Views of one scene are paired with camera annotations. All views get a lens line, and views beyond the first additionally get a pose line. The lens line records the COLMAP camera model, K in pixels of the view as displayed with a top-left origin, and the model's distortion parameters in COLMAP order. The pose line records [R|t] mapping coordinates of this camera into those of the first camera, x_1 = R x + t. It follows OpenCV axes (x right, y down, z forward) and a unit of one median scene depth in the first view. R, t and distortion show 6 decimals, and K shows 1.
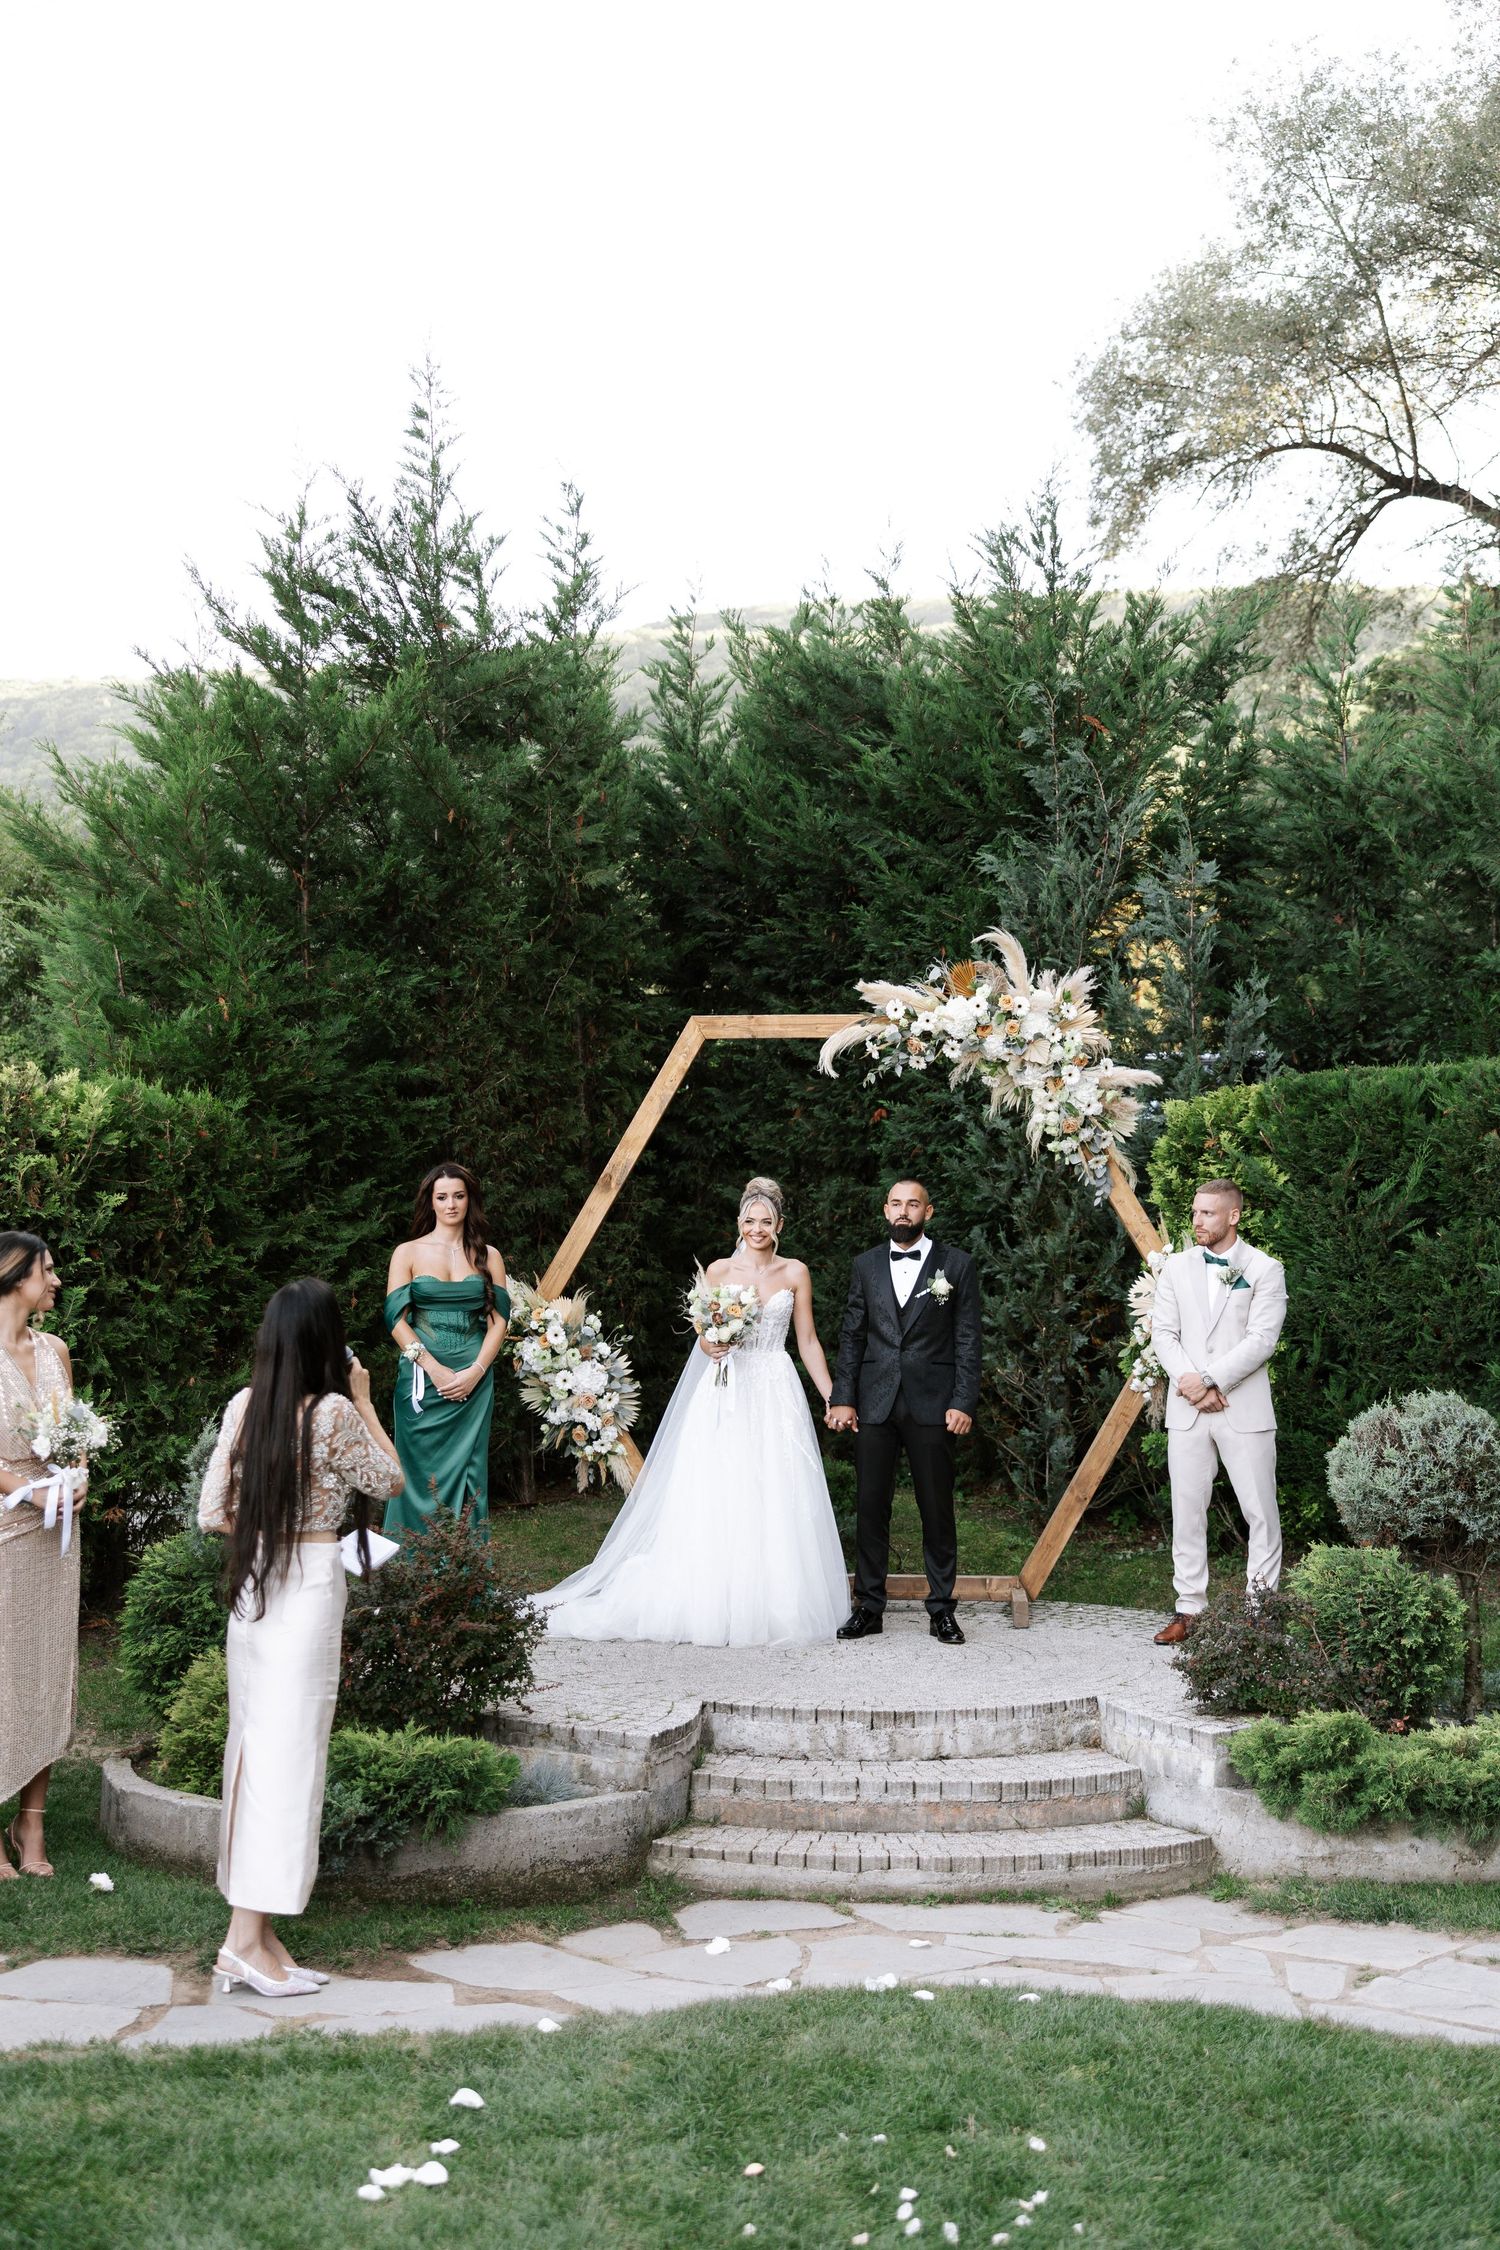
lens RADIAL K [[2320.5, 0, 750.0], [0, 2320.5, 1125.0], [0, 0, 1]] dist [-0.015348, 0.025792]
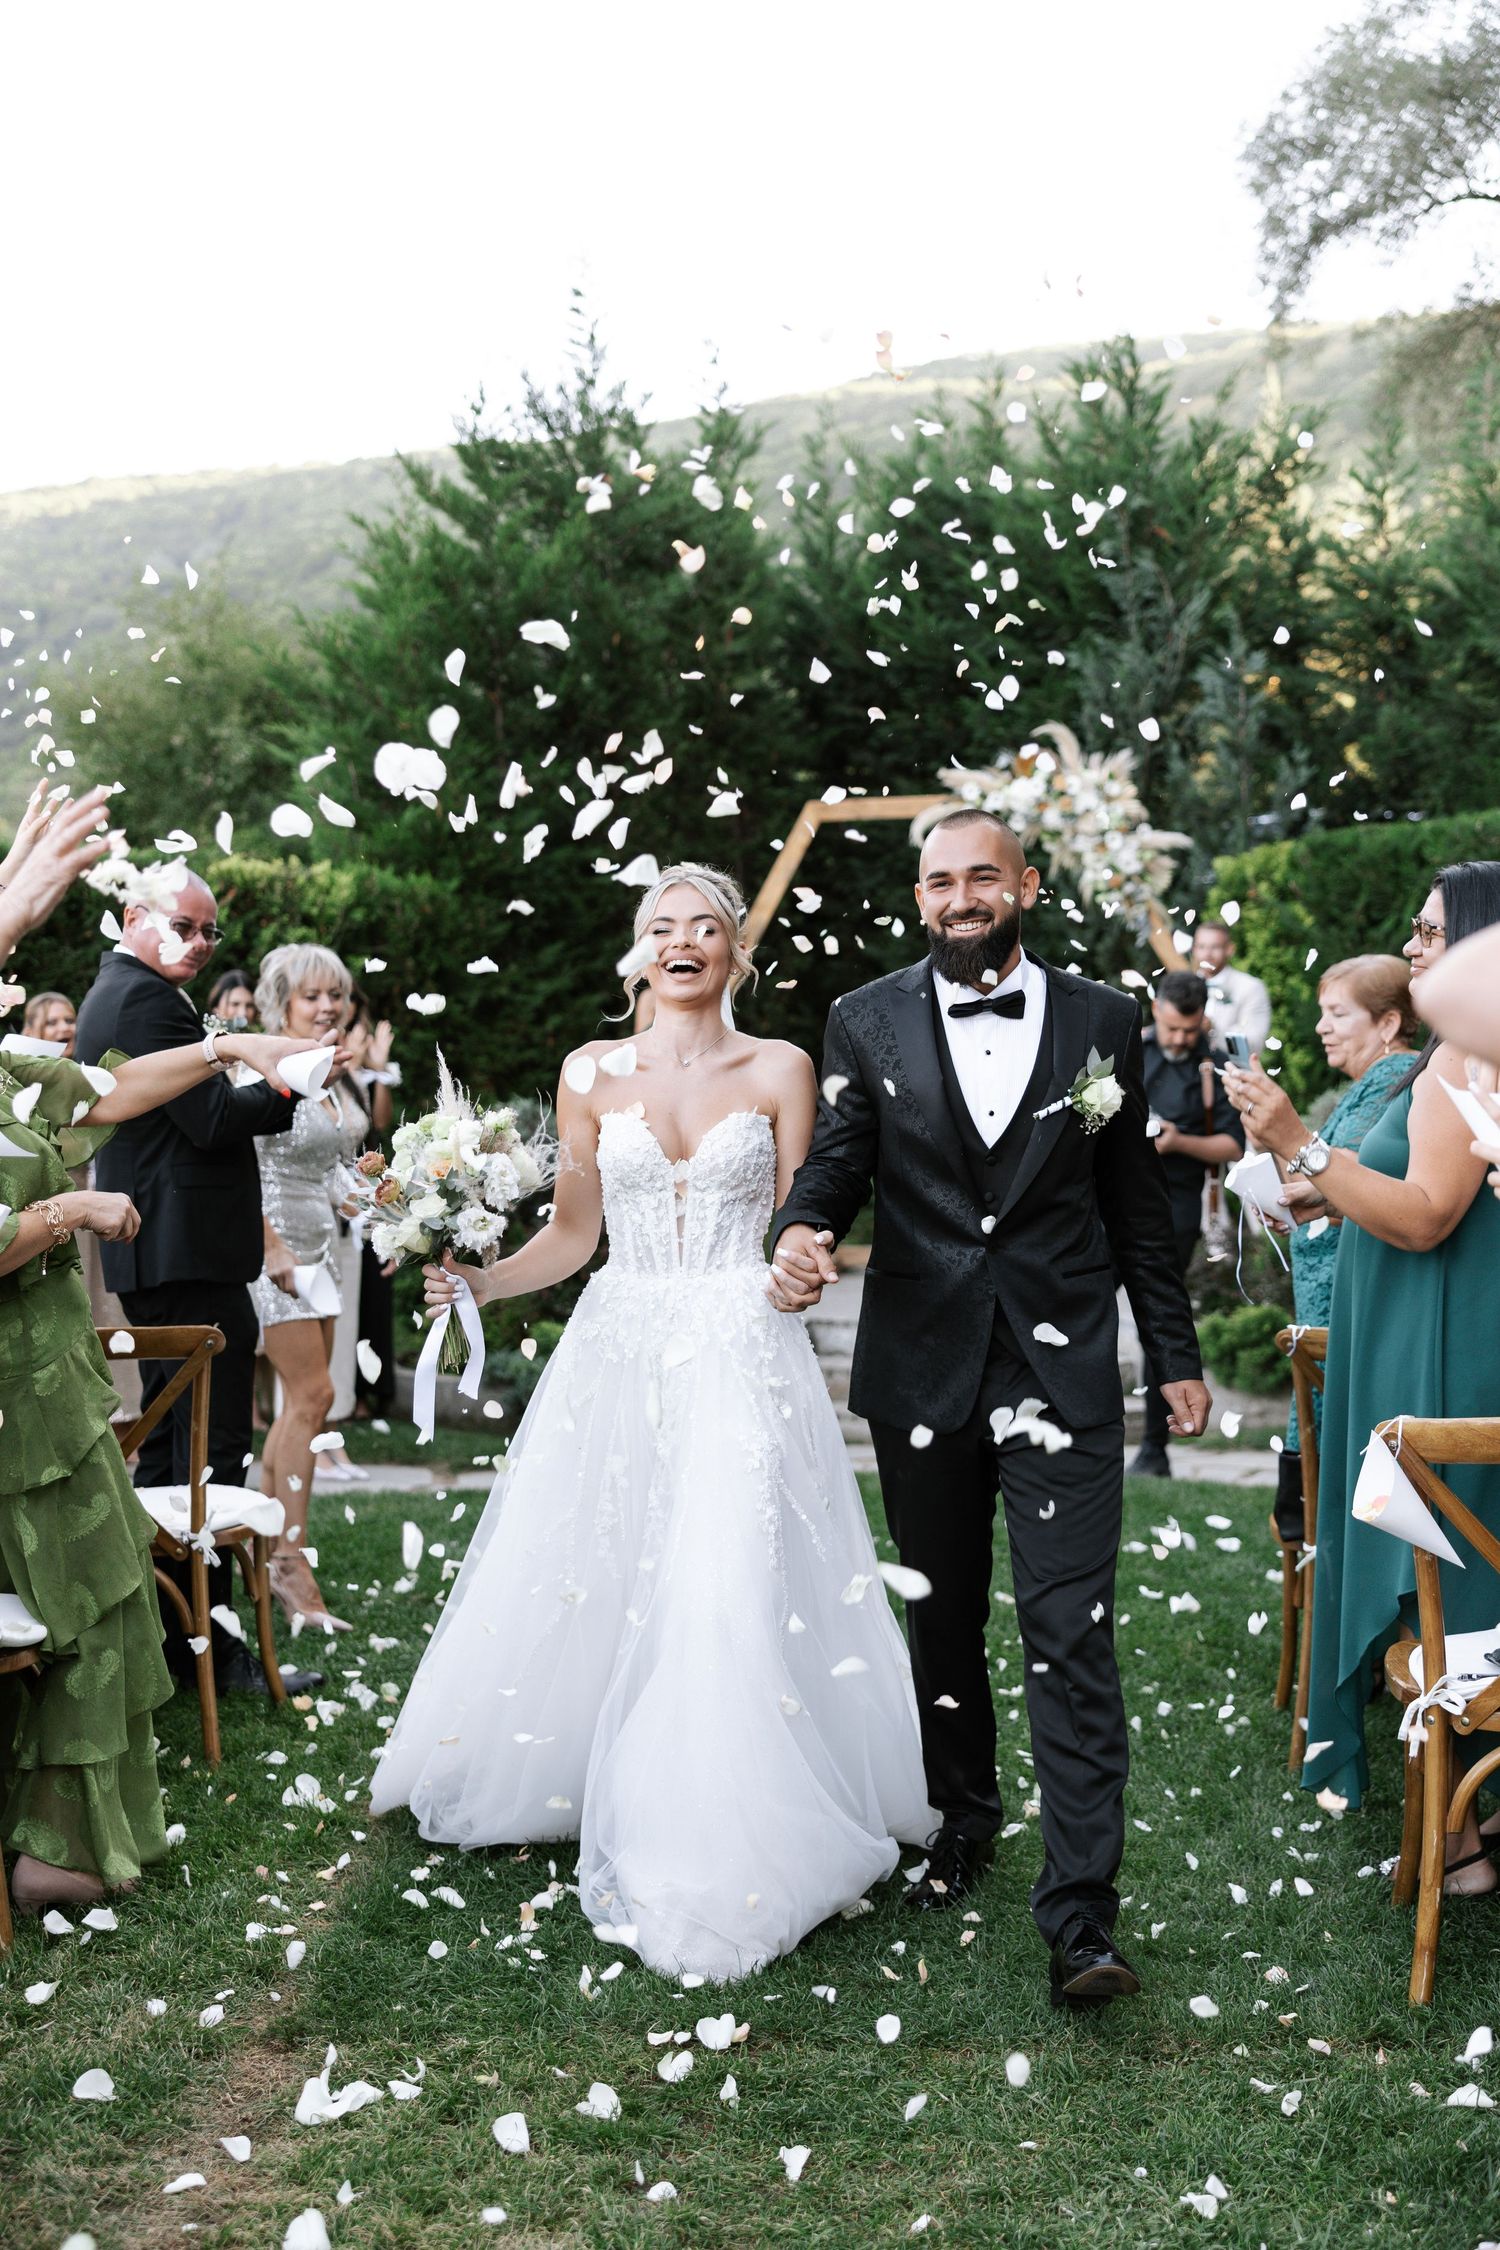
lens RADIAL K [[2361.3, 0, 763.8], [0, 2361.3, 1127.7], [0, 0, 1]] dist [0.001641, 0.003422]
pose [[0.995647, -0.021347, -0.090727, 0.061796], [0.030013, 0.995001, 0.095248, 0.005193], [0.088240, -0.097556, 0.991310, -0.271576]]
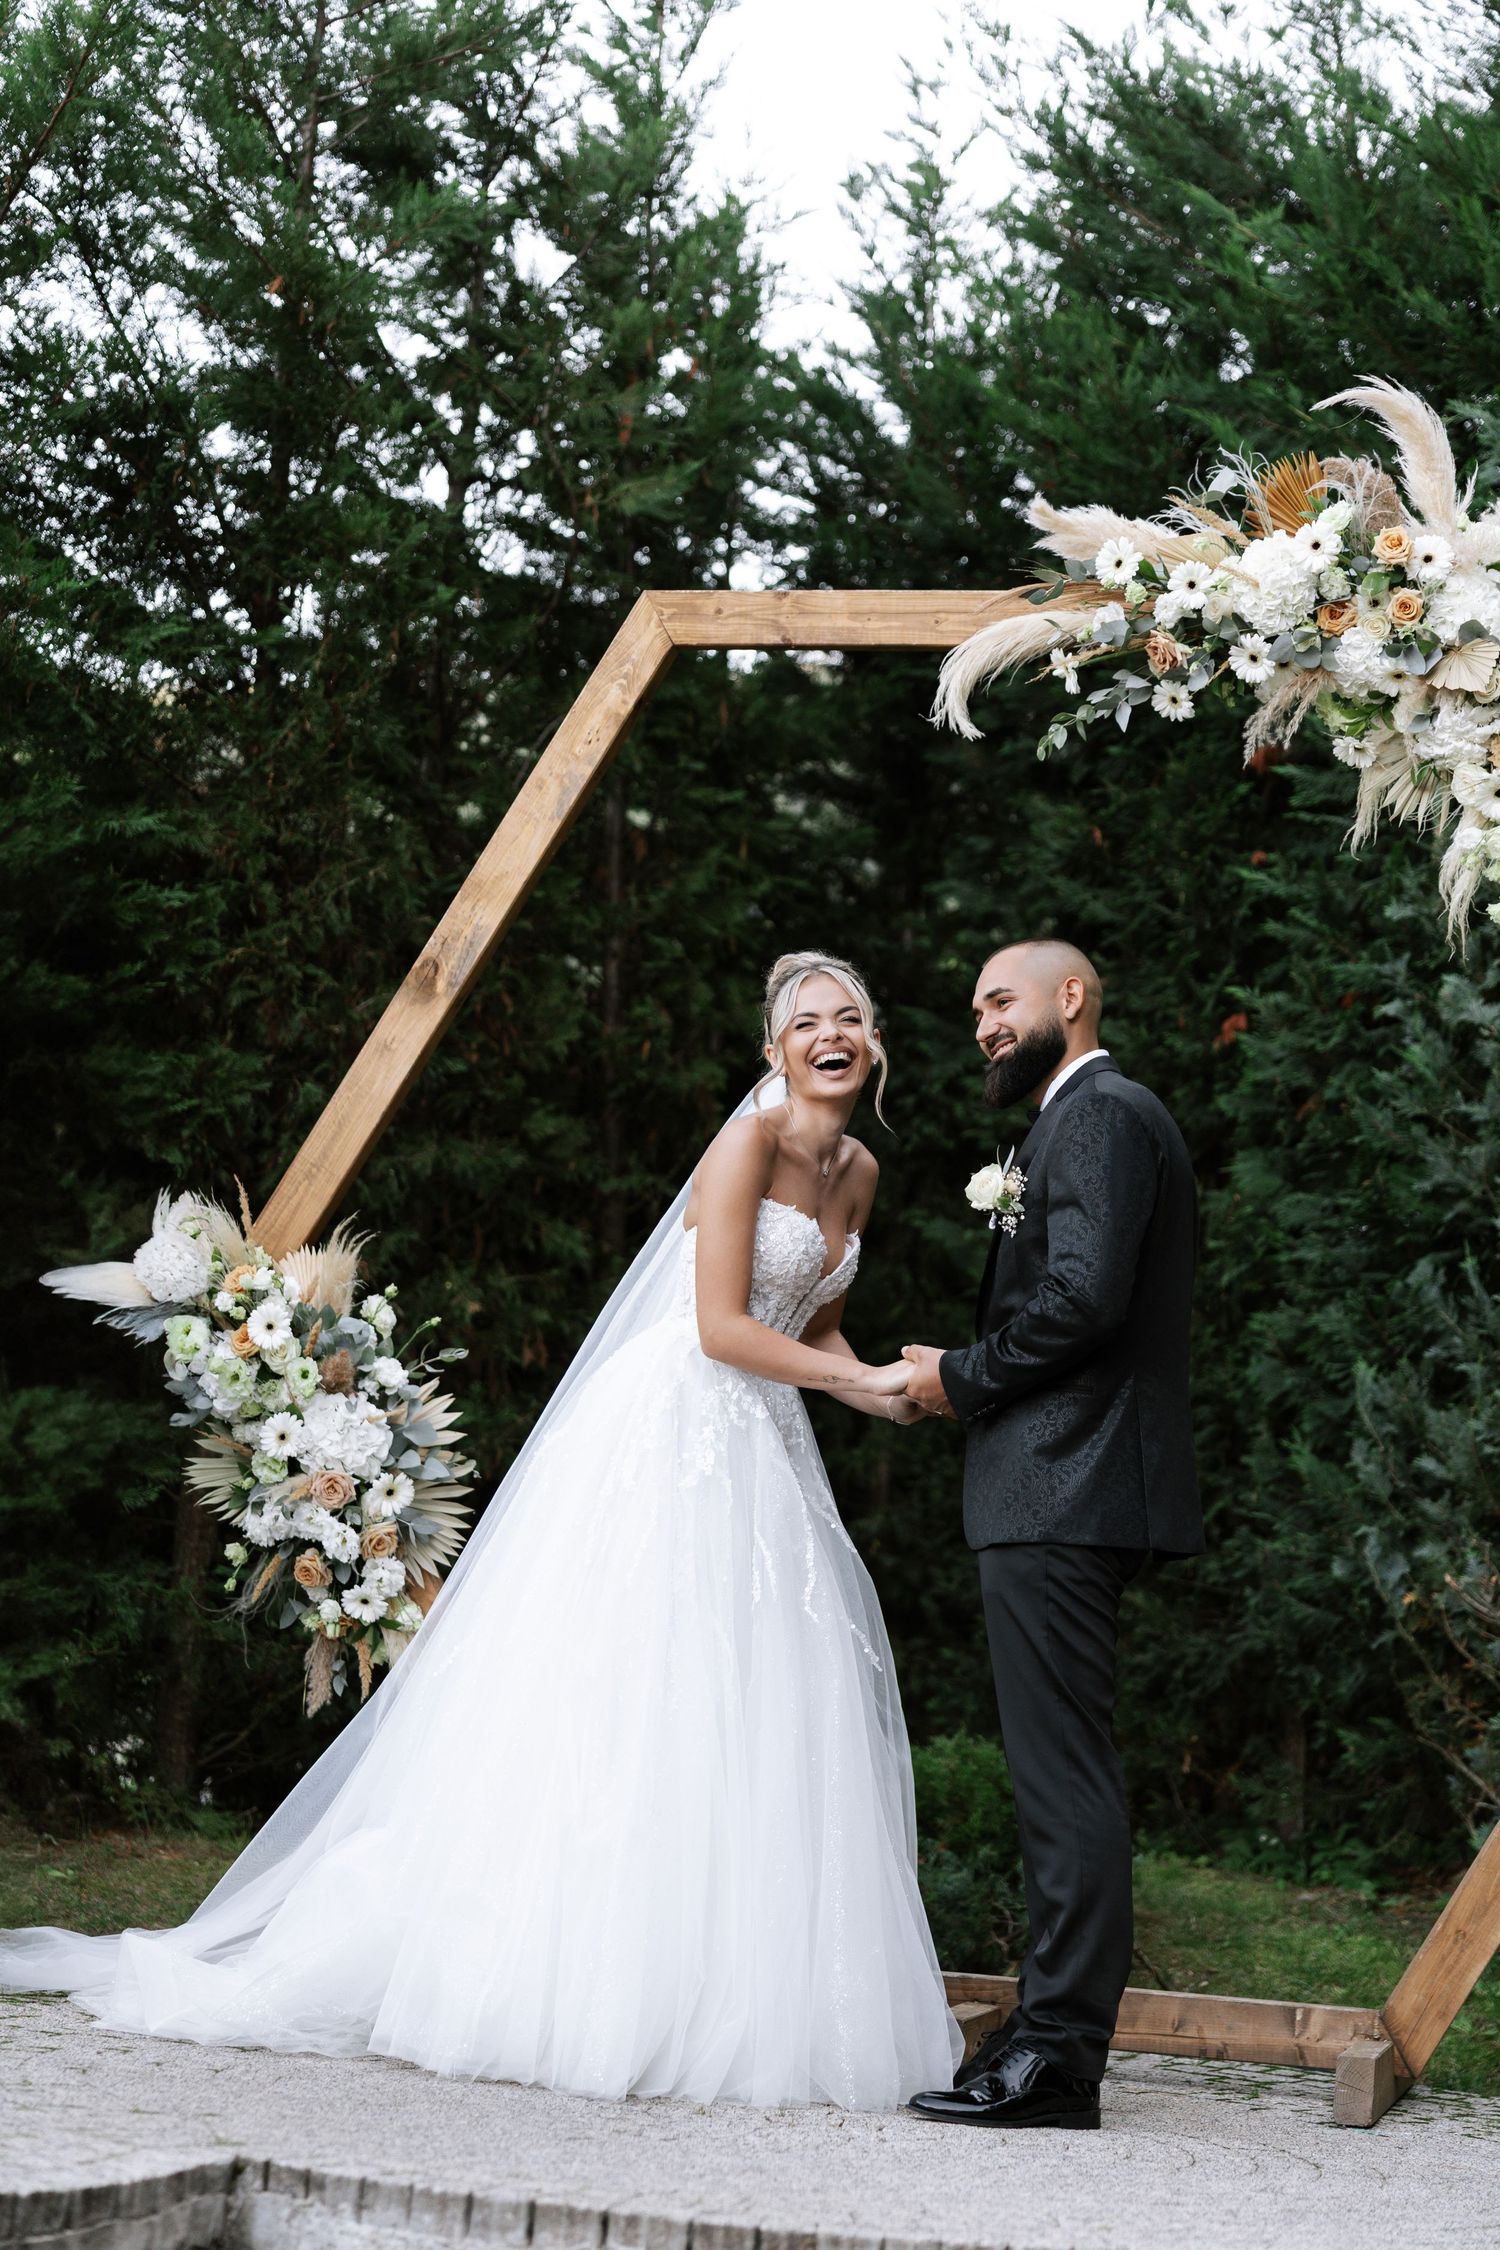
lens RADIAL K [[3835.4, 0, 705.9], [0, 3835.4, 1099.0], [0, 0, 1]] dist [0.008155, -0.025126]
pose [[0.983984, 0.038799, -0.173984, 0.110062], [-0.055131, 0.994411, -0.090045, 0.106213], [0.169518, 0.098194, 0.980623, 0.329869]]
